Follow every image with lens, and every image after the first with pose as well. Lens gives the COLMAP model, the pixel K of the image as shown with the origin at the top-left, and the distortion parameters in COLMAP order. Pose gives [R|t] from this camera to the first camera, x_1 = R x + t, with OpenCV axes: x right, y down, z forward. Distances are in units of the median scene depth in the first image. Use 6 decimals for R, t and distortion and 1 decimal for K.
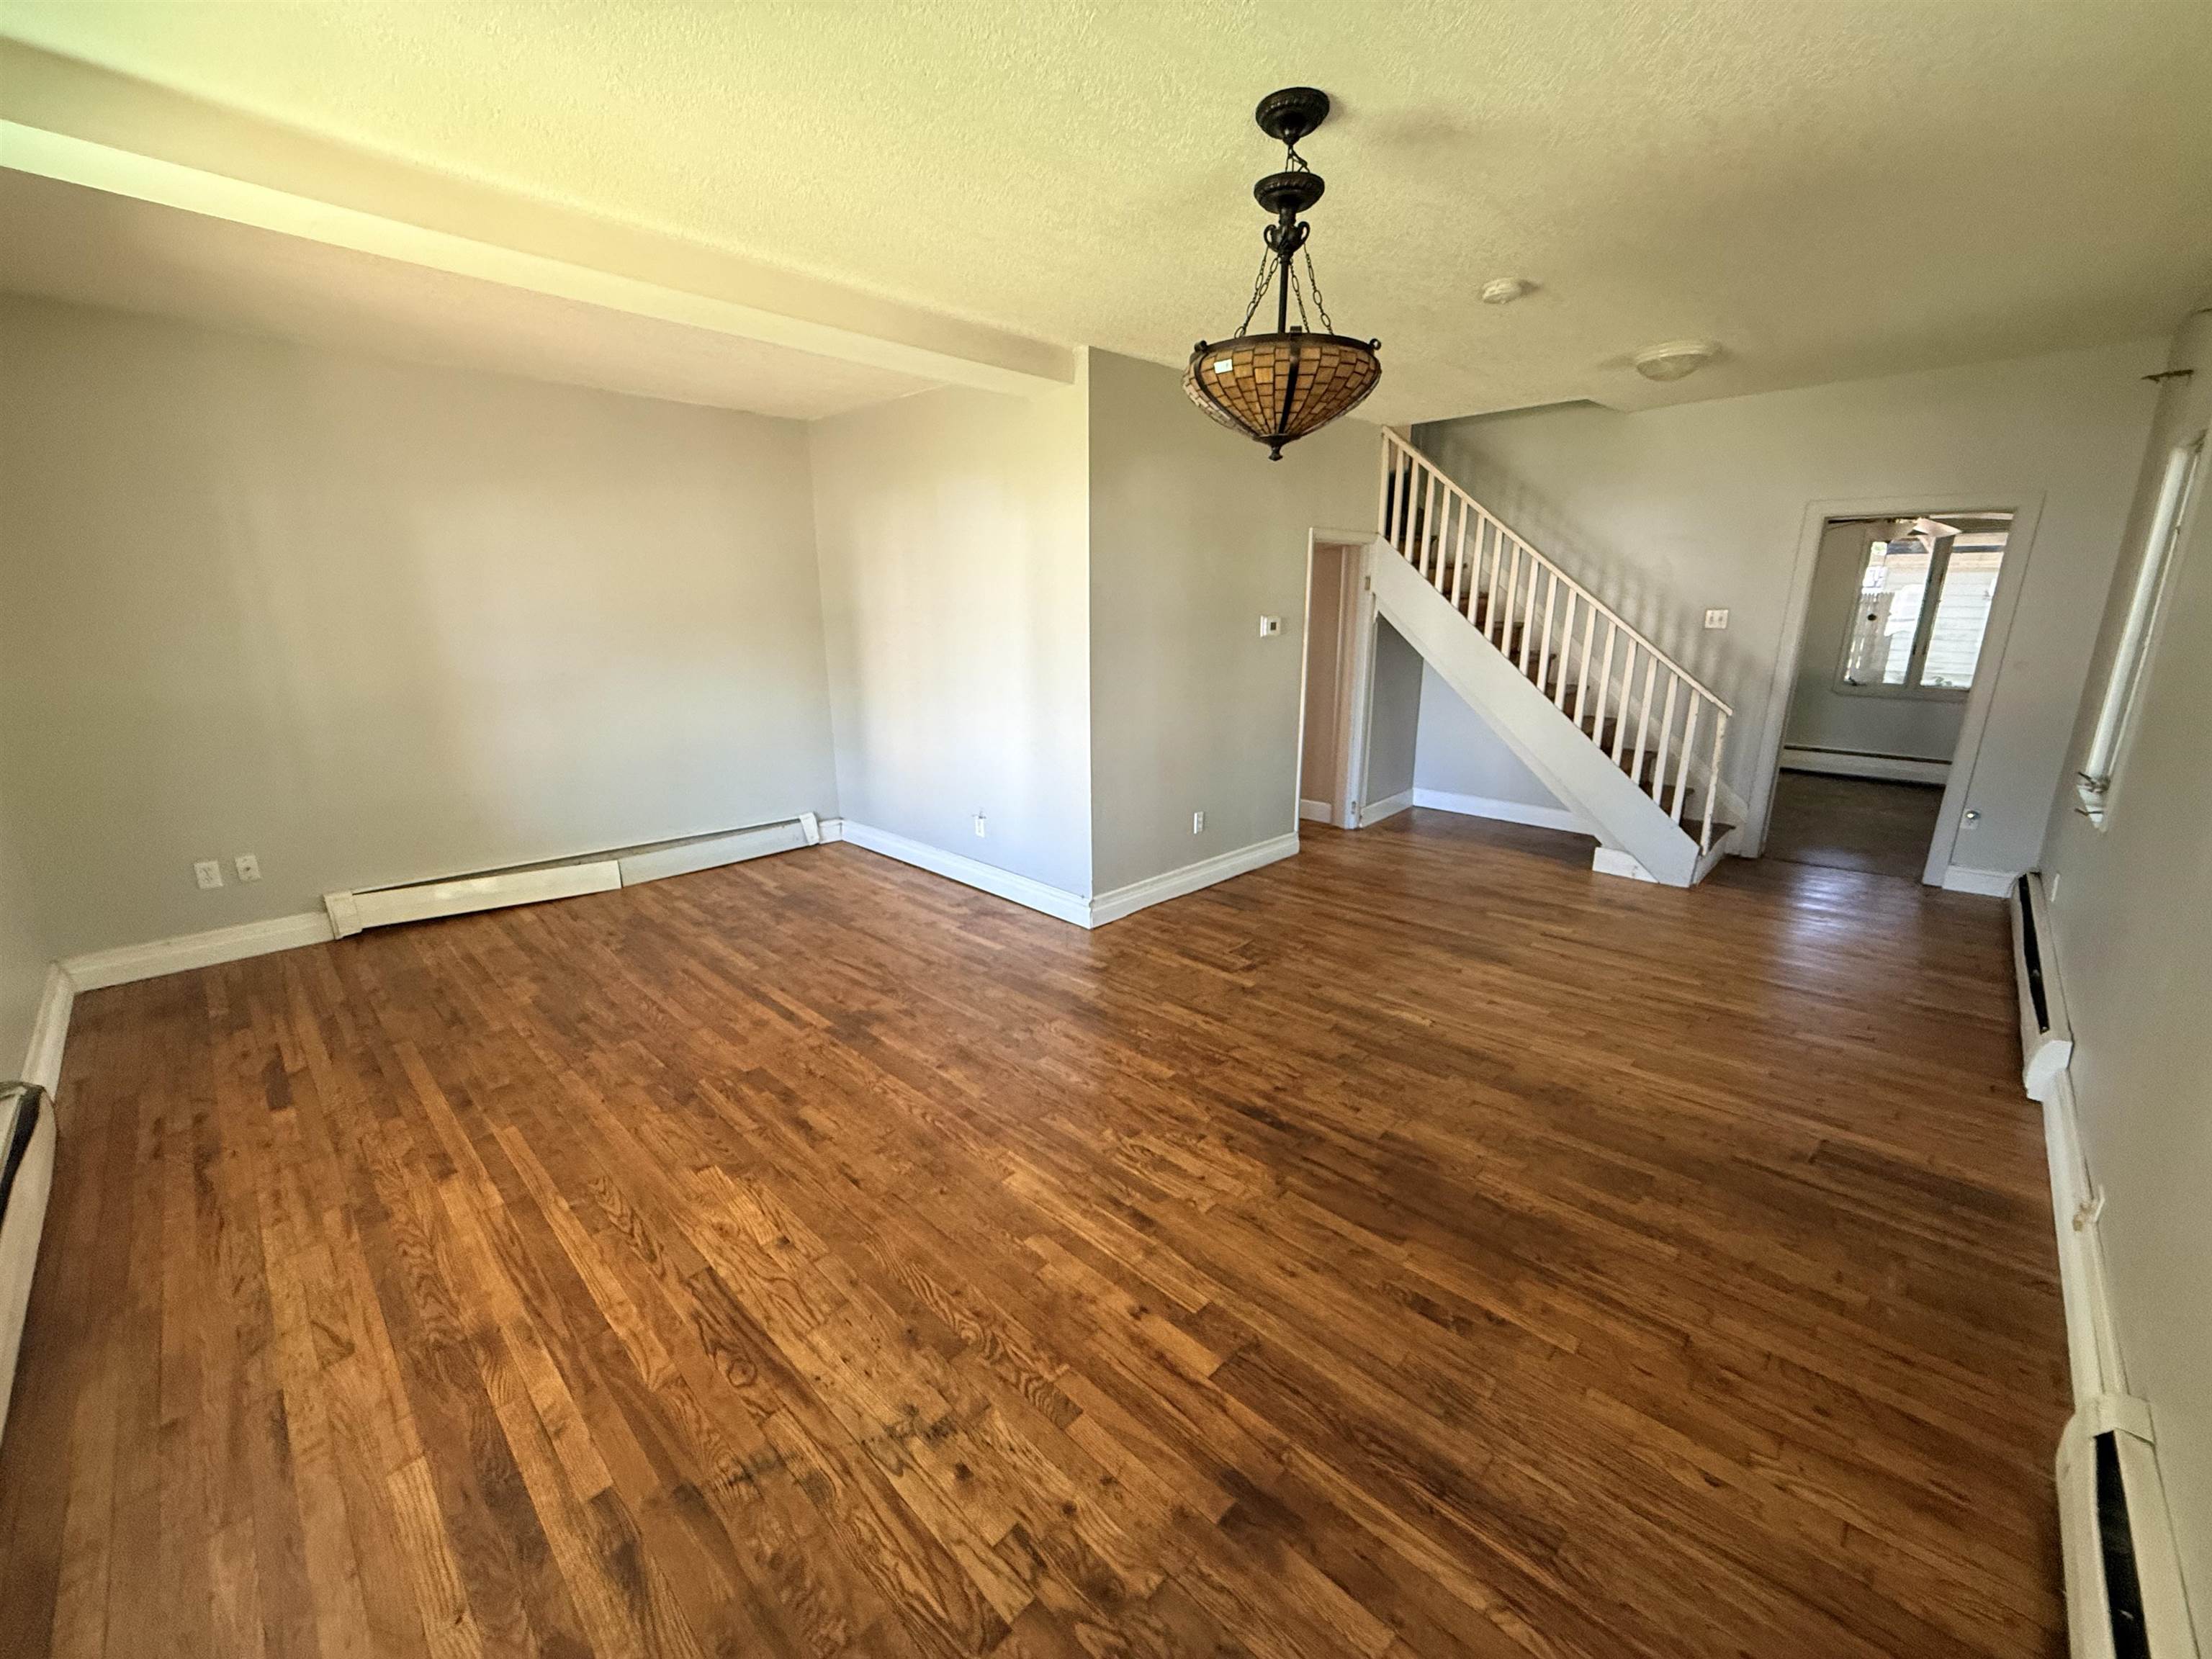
lens RADIAL K [[879.3, 0, 1106.0], [0, 879.3, 829.5], [0, 0, 1]] dist [0.001526, 0.000612]
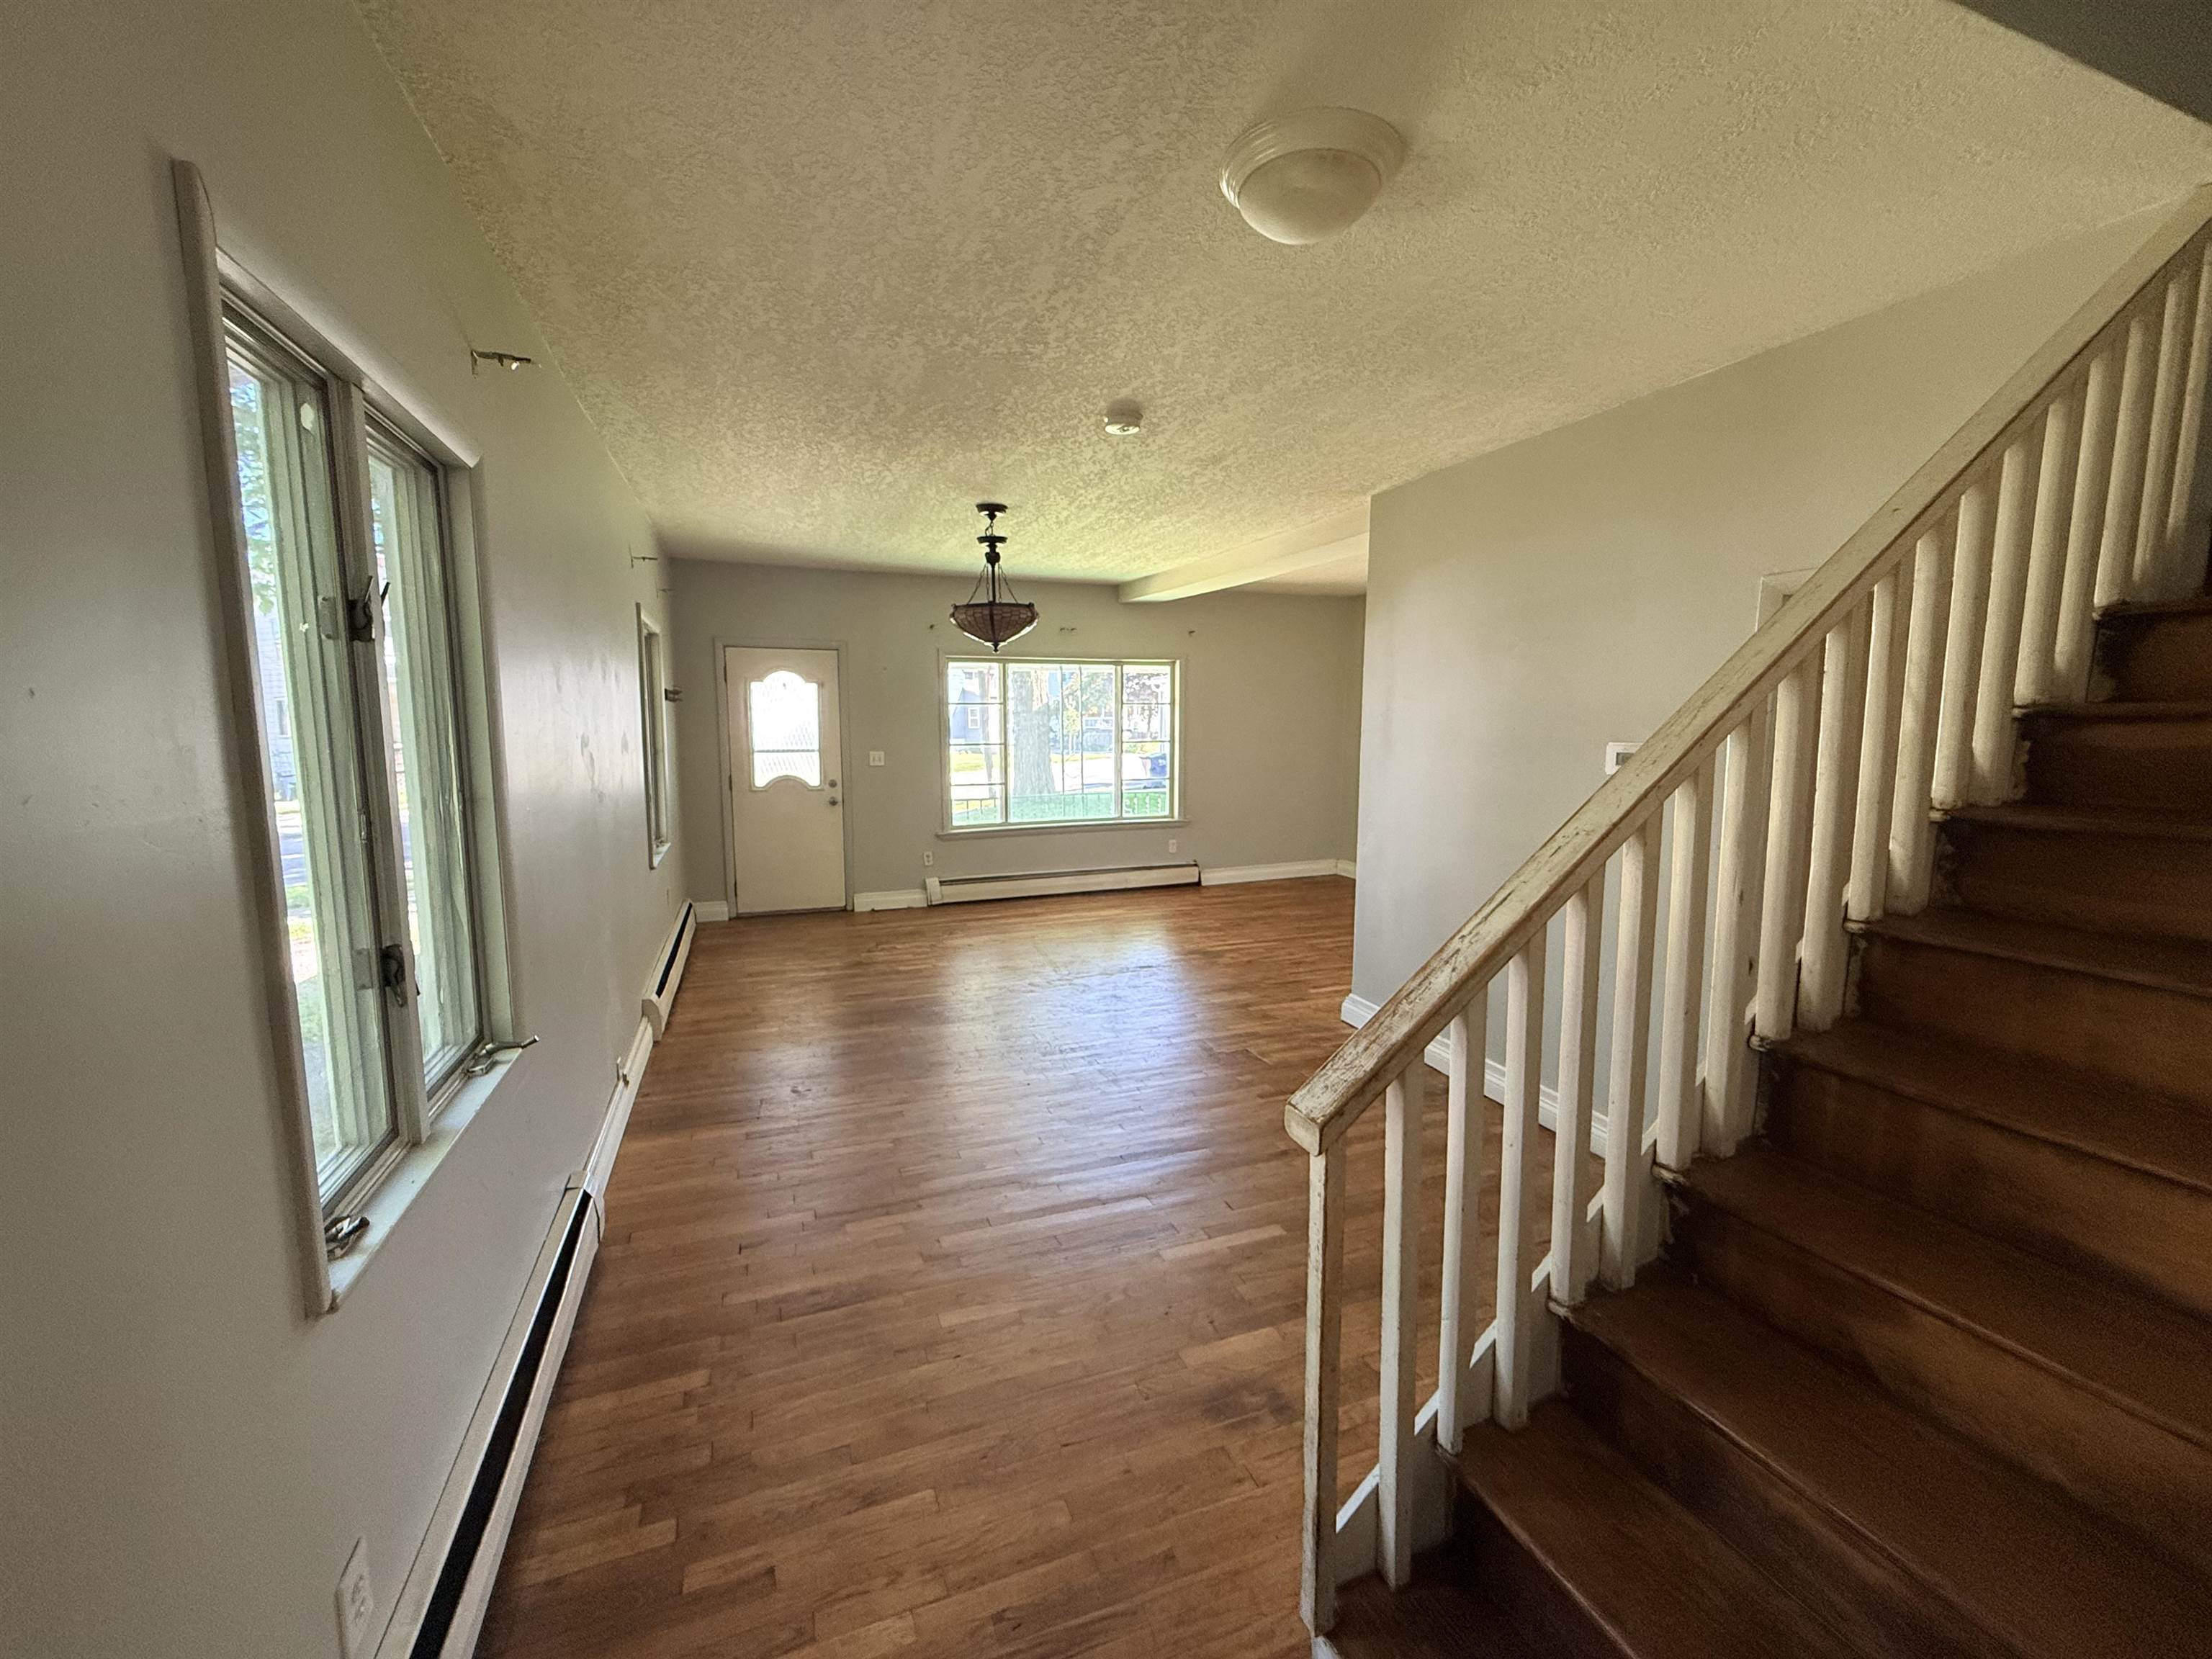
lens RADIAL K [[879.3, 0, 1106.0], [0, 879.3, 829.5], [0, 0, 1]] dist [0.001526, 0.000612]
pose [[-0.416752, 0.118982, -0.901200, 1.194086], [-0.231475, 0.944825, 0.231785, -0.327644], [0.879055, 0.305203, -0.366216, 1.246277]]
